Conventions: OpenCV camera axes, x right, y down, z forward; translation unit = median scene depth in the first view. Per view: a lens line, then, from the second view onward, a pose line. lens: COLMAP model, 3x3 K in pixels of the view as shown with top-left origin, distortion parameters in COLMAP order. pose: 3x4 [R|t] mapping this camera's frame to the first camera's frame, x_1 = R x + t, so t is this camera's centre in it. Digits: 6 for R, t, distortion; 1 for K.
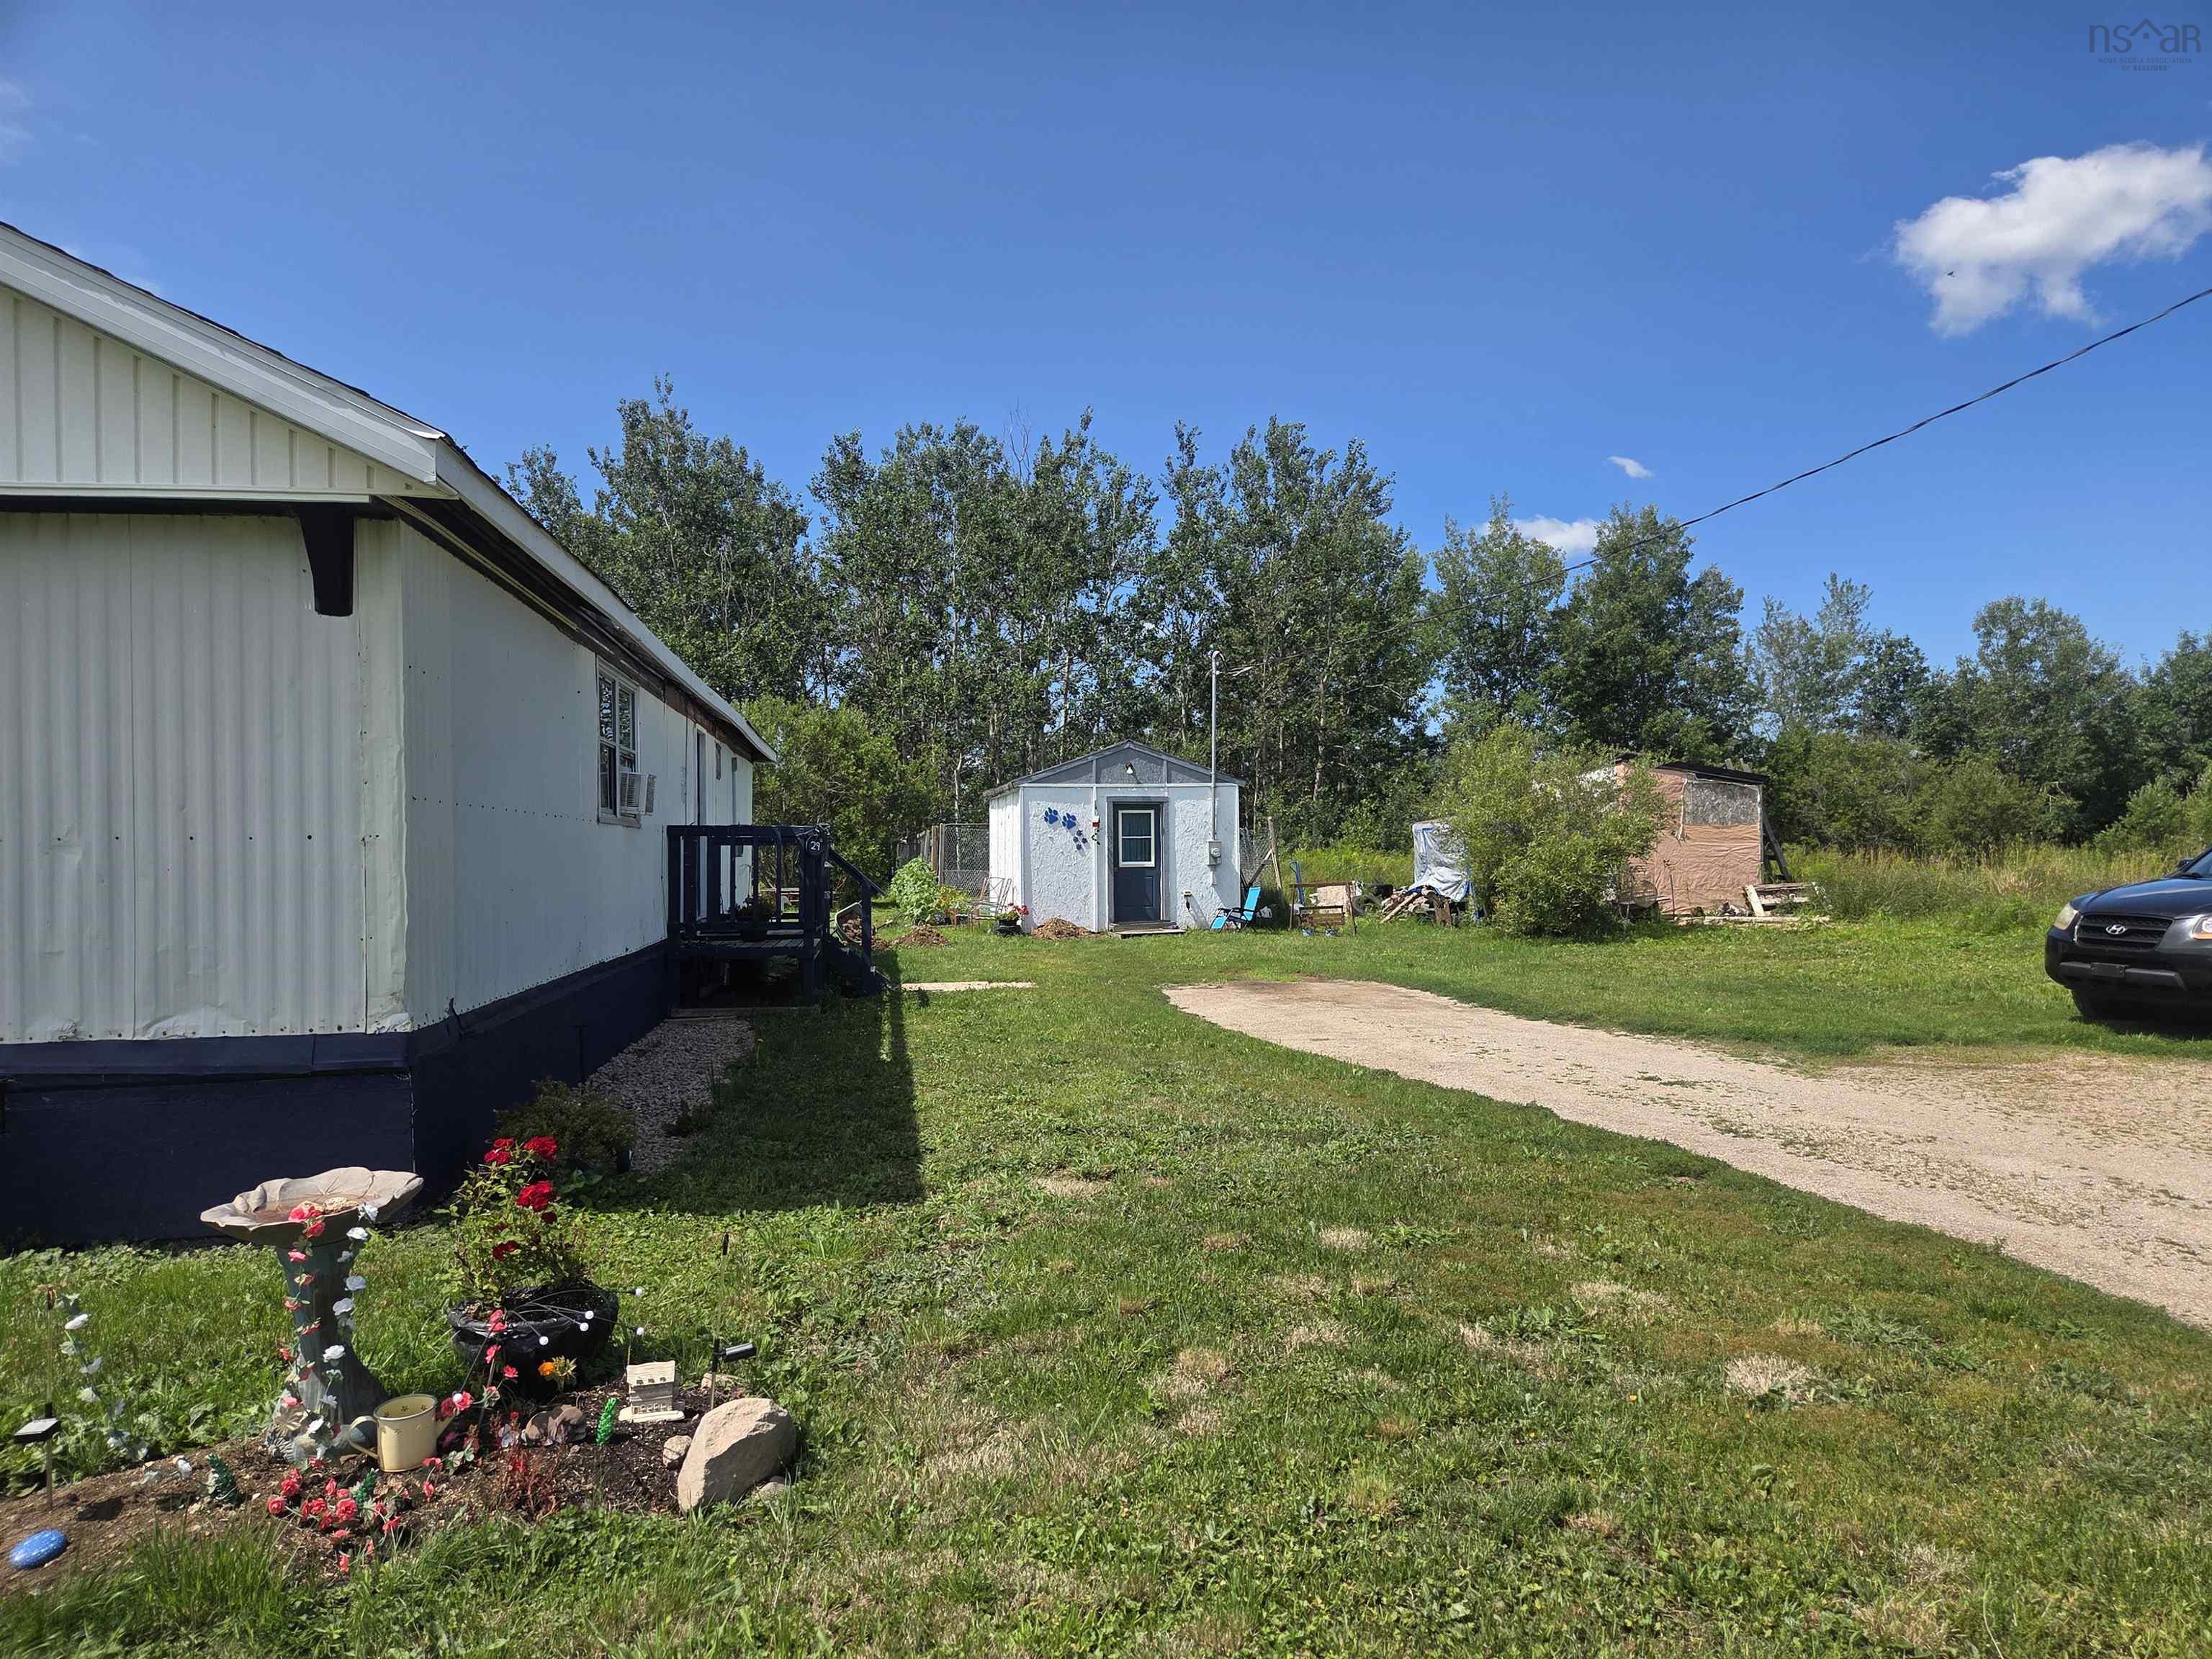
lens RADIAL K [[1464.3, 0, 1136.8], [0, 1464.3, 836.3], [0, 0, 1]] dist [0.047943, -0.045281]
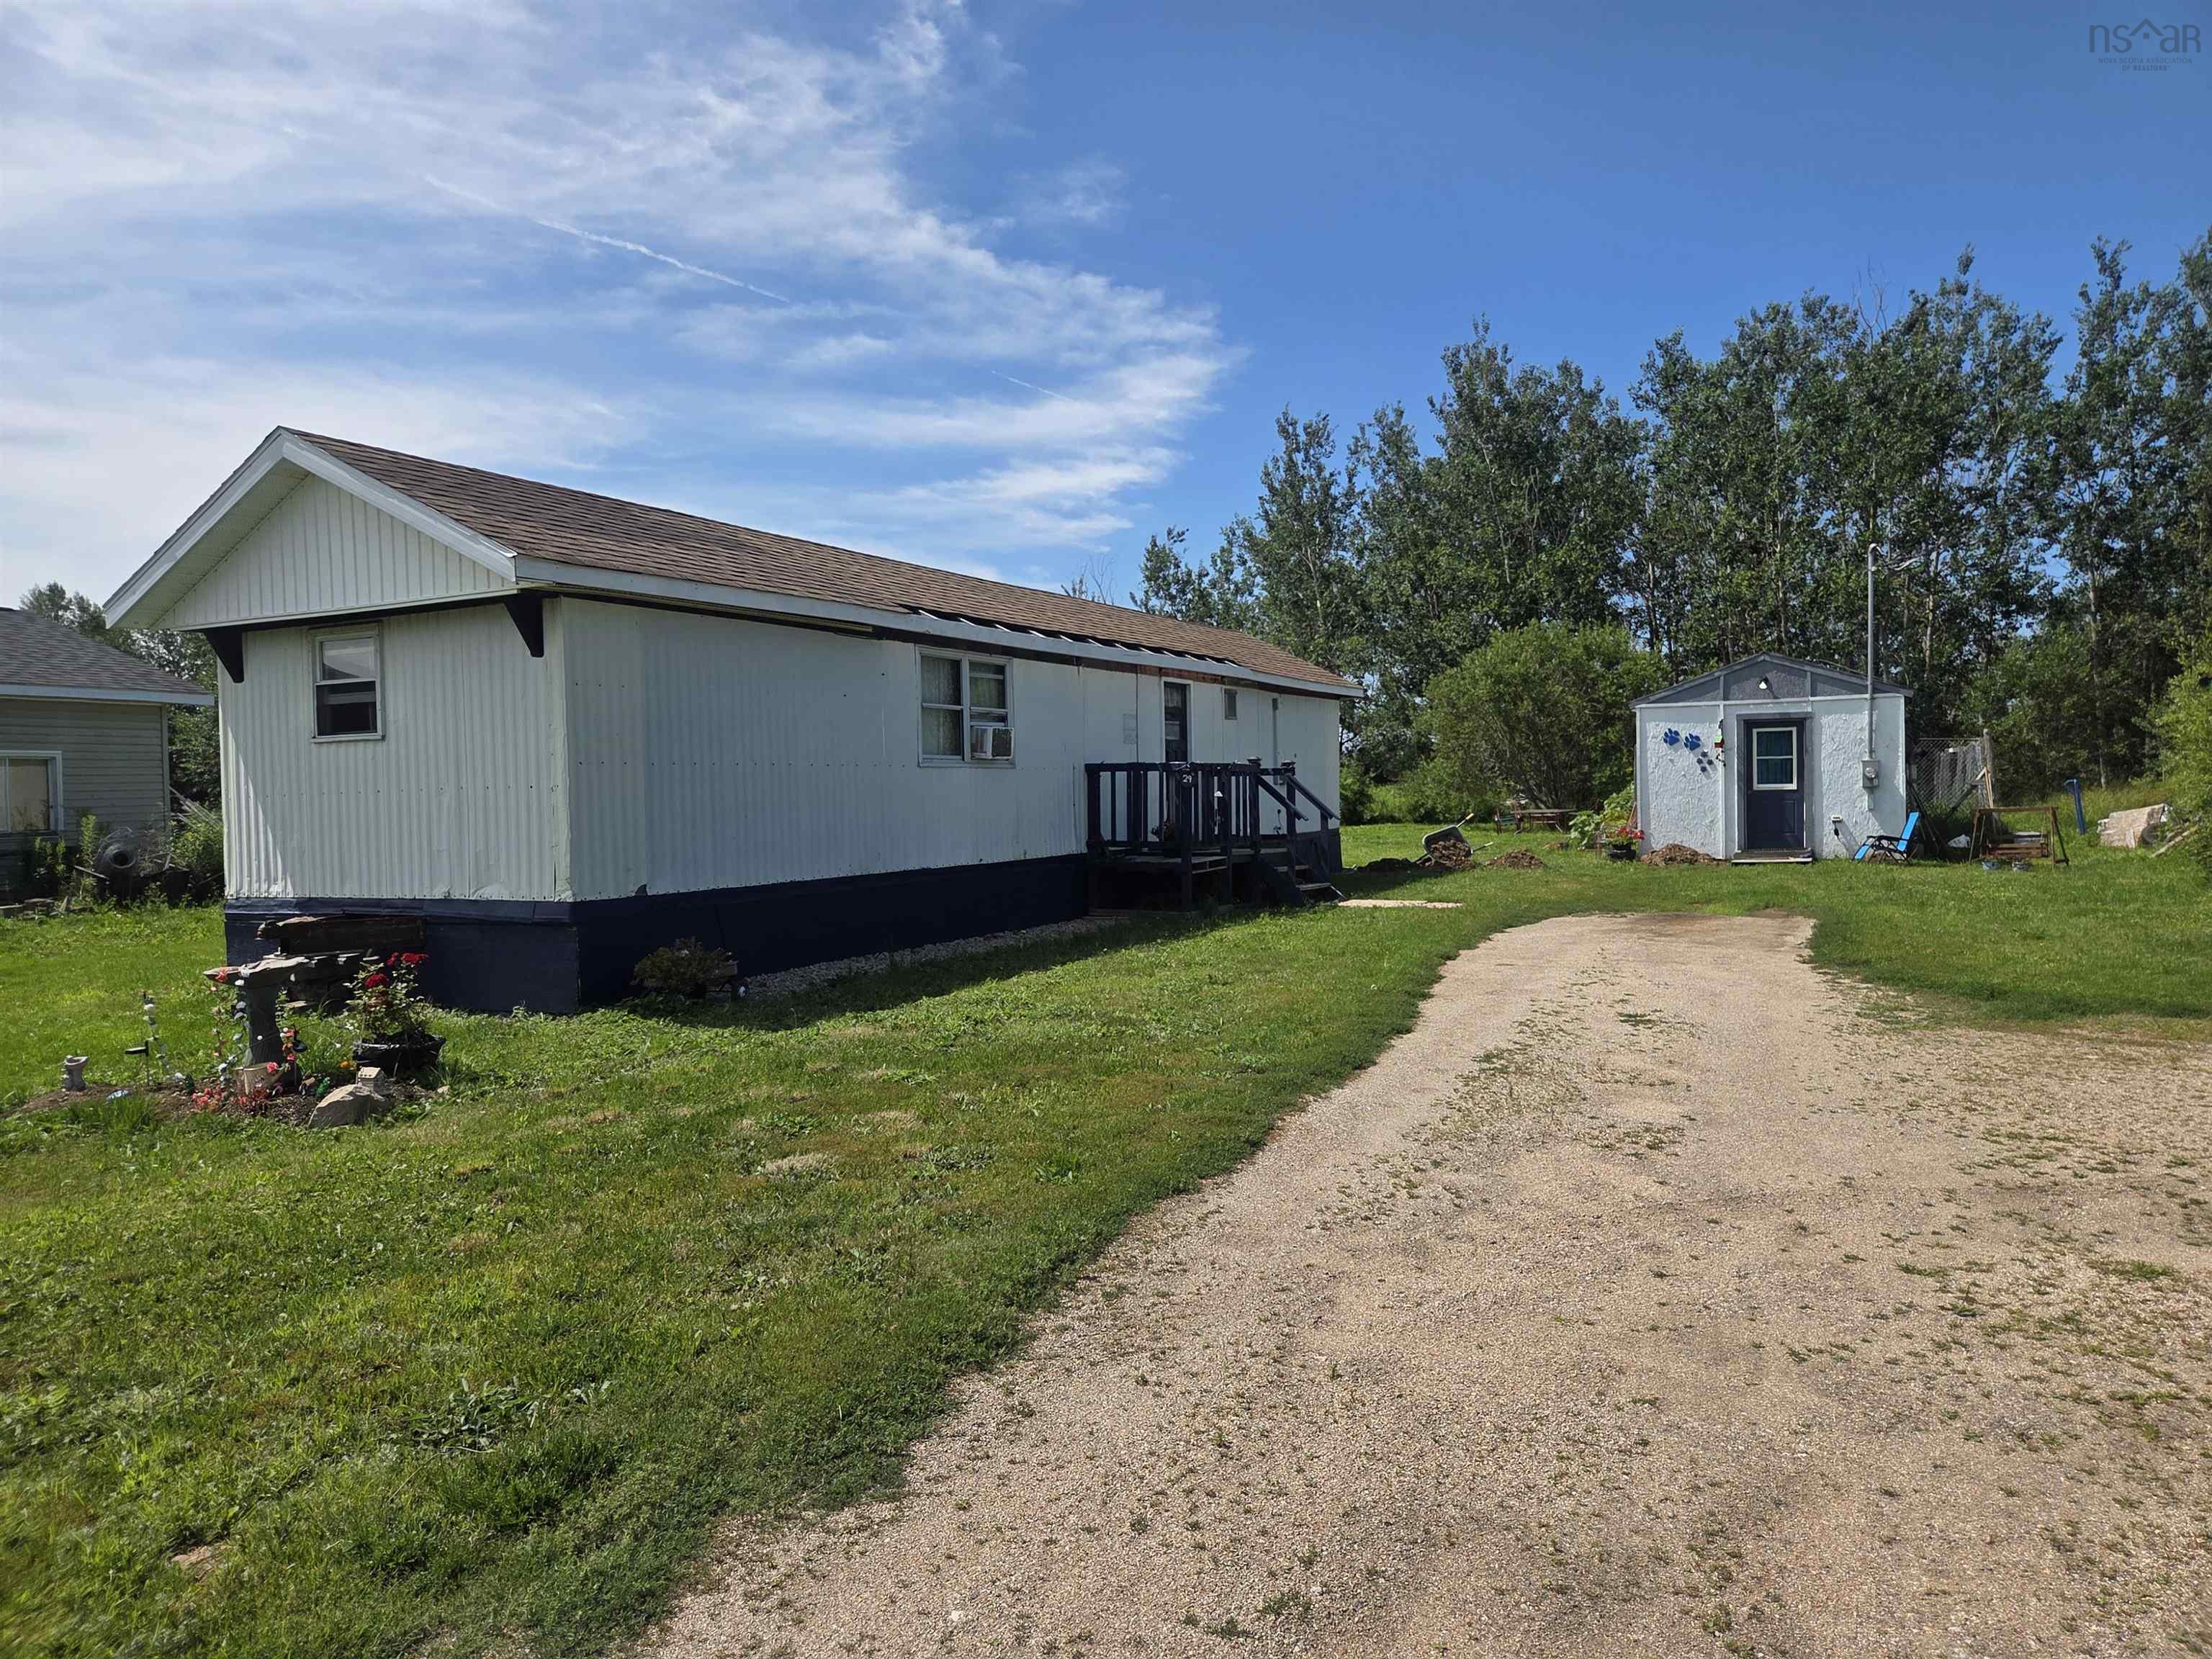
lens RADIAL K [[1464.3, 0, 1125.3], [0, 1464.3, 821.8], [0, 0, 1]] dist [0.047943, -0.045281]
pose [[0.794242, 0.009255, -0.607531, 0.149621], [0.018600, 0.999045, 0.039535, -0.001965], [0.607317, -0.042700, 0.793311, 0.008193]]
